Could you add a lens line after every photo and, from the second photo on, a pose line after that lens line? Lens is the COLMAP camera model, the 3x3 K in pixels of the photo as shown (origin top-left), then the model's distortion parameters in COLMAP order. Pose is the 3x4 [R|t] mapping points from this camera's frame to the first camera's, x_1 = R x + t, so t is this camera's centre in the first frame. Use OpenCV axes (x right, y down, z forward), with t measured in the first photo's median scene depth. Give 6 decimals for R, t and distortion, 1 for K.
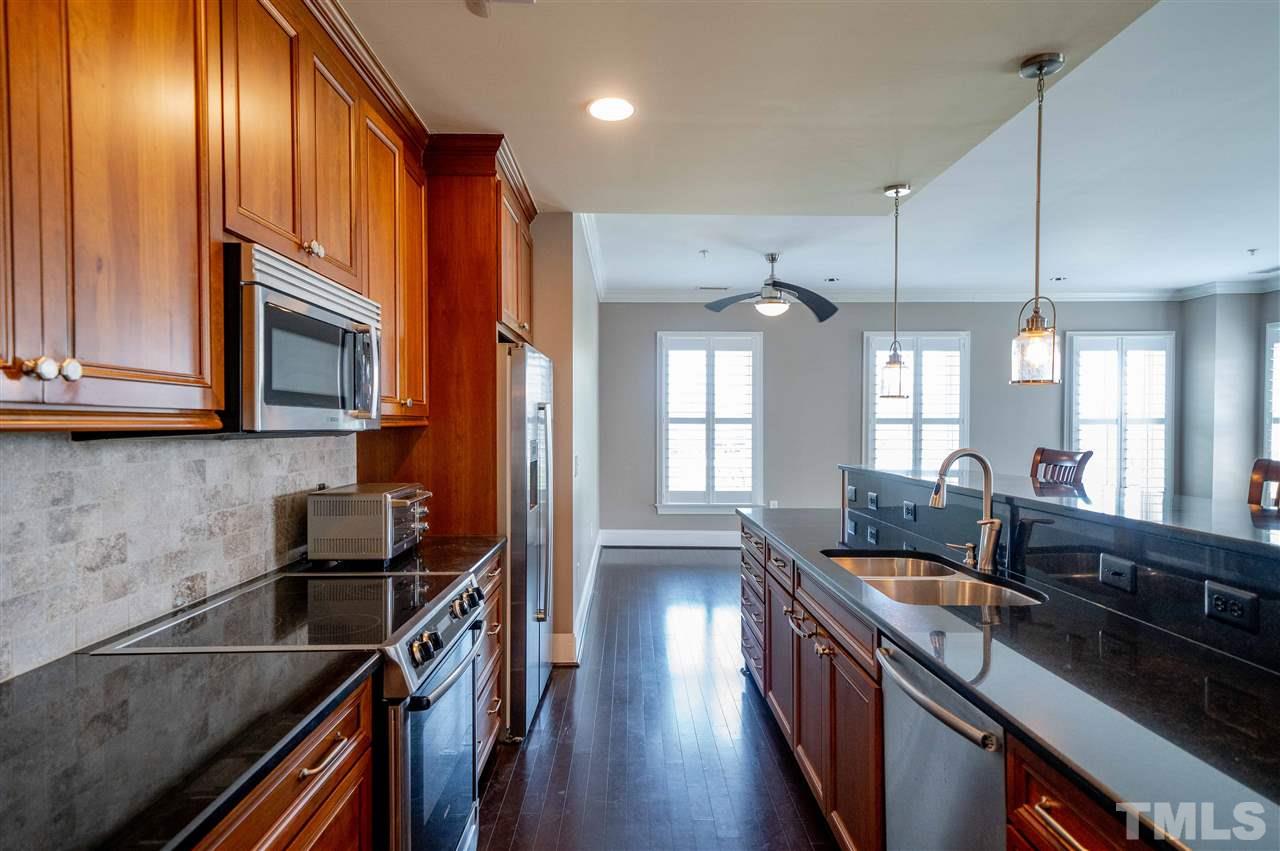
lens RADIAL K [[704.0, 0, 635.5], [0, 704.0, 432.0], [0, 0, 1]] dist [0.017686, 0.000634]
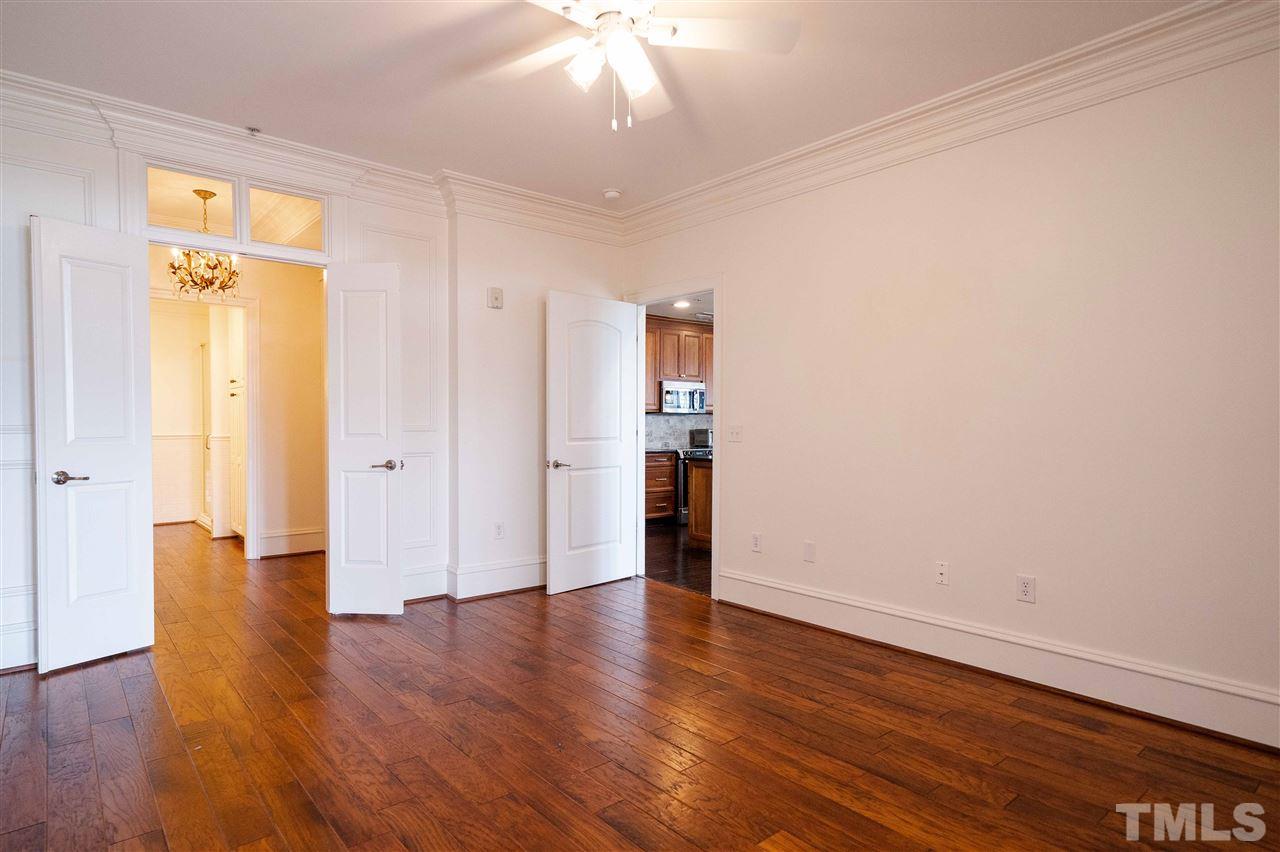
lens RADIAL K [[704.0, 0, 635.5], [0, 704.0, 432.5], [0, 0, 1]] dist [0.017686, 0.000634]
pose [[0.632266, 0.018191, -0.774538, 2.369462], [-0.013182, 0.999832, 0.012721, 0.057354], [0.774639, 0.002167, 0.632400, -1.770117]]
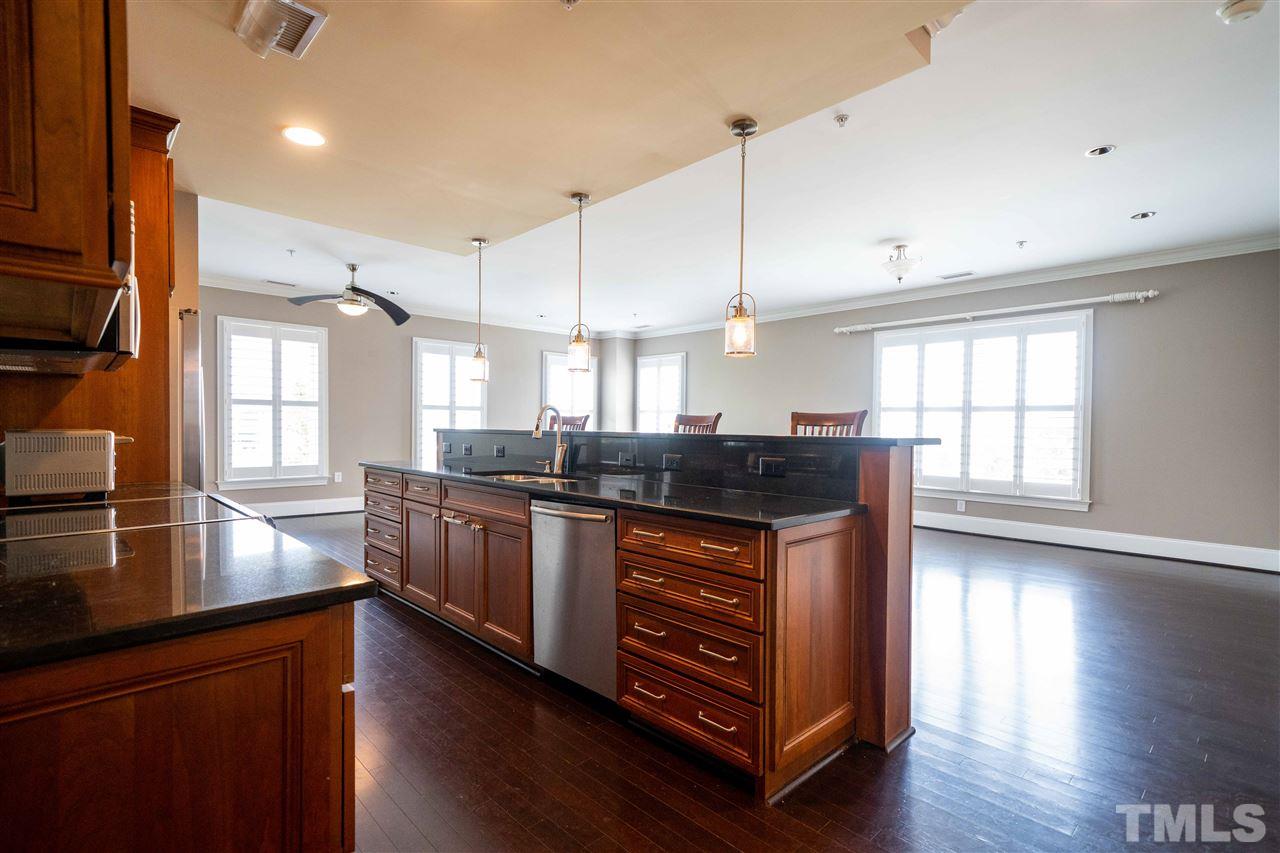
lens RADIAL K [[593.8, 0, 638.7], [0, 593.8, 432.4], [0, 0, 1]] dist [0.011754, 0.000039]
pose [[0.730567, -0.004833, 0.682824, -0.370940], [0.001340, 0.999983, 0.005644, 0.081461], [-0.682840, -0.003208, 0.730561, -0.229183]]
